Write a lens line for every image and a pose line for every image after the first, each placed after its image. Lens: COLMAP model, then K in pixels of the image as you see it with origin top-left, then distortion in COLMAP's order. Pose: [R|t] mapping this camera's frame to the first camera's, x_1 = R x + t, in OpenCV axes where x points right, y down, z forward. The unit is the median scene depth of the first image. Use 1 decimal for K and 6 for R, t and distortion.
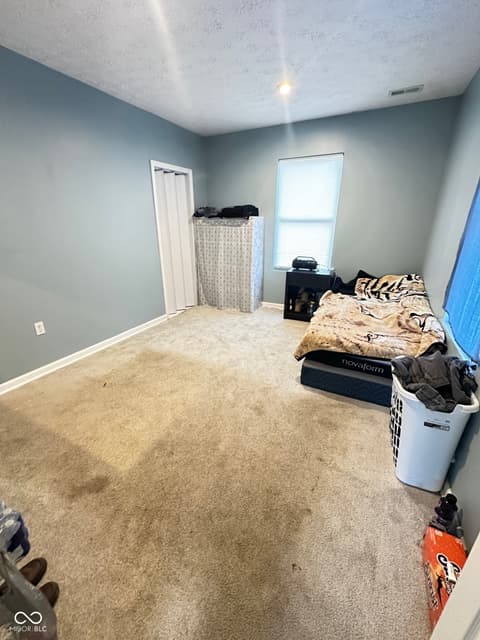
lens RADIAL K [[265.5, 0, 242.7], [0, 265.5, 317.7], [0, 0, 1]] dist [0.000255, 0.000634]
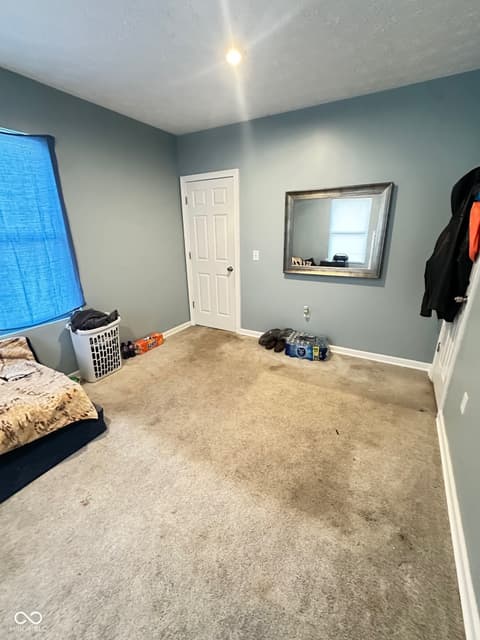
lens RADIAL K [[265.5, 0, 241.2], [0, 265.5, 320.9], [0, 0, 1]] dist [0.000255, 0.000634]
pose [[-0.997317, -0.012843, 0.072067, -0.311390], [0.036479, 0.766341, 0.641398, -0.644751], [-0.063466, 0.642306, -0.763816, 1.623009]]
